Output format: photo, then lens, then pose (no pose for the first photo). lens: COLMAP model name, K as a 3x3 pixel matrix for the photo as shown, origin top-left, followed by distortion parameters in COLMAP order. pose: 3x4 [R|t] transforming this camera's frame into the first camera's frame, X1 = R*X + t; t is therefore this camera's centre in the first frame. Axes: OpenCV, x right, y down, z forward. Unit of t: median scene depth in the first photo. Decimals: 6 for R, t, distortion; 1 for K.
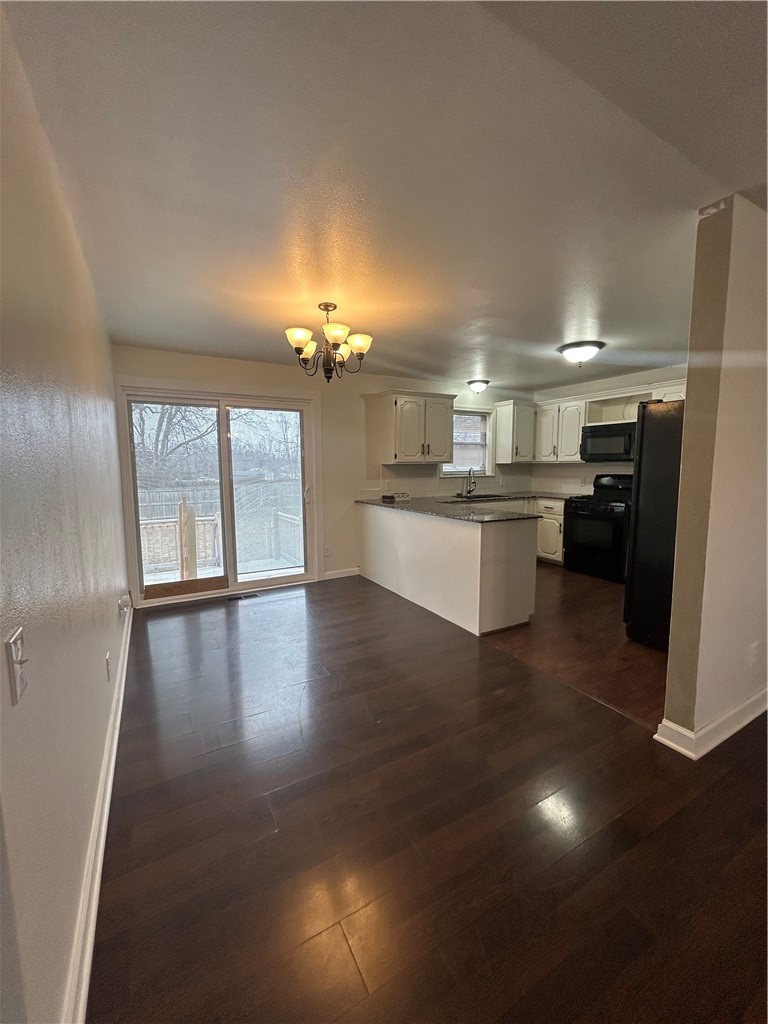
lens RADIAL K [[410.9, 0, 383.3], [0, 410.9, 513.5], [0, 0, 1]] dist [0.001643, -0.000098]
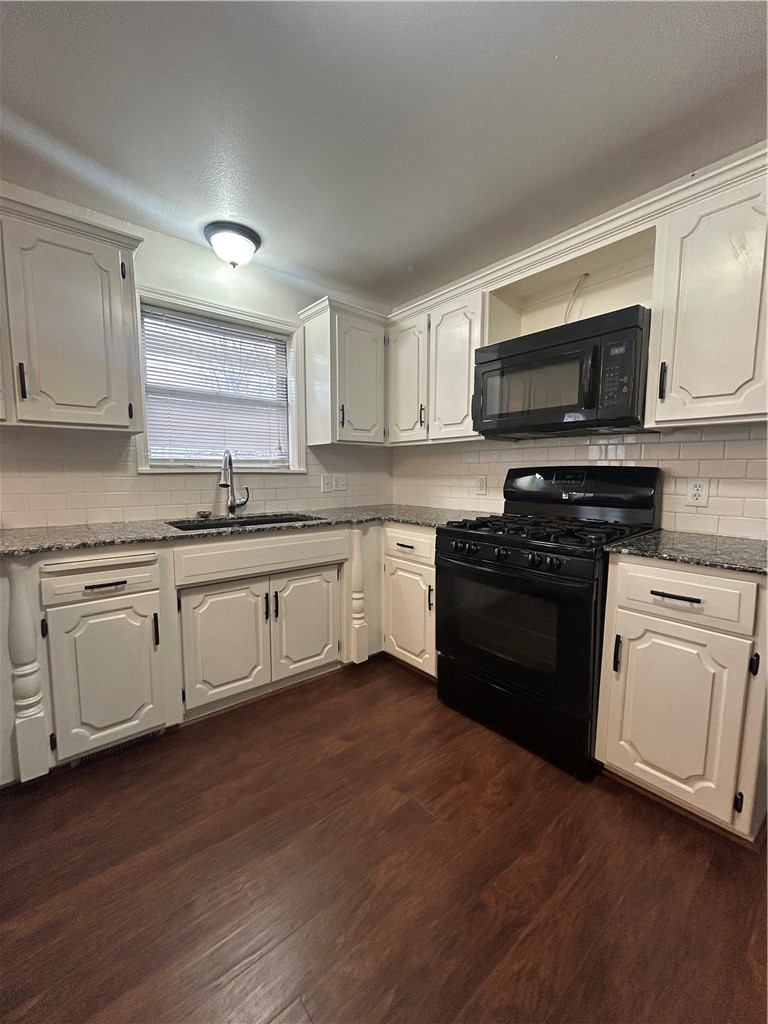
lens RADIAL K [[410.9, 0, 382.7], [0, 410.9, 512.8], [0, 0, 1]] dist [0.001643, -0.000098]
pose [[0.983512, -0.008236, 0.180655, 0.308074], [0.011562, 0.999782, -0.017370, -0.041612], [-0.180473, 0.019172, 0.983393, 0.598261]]
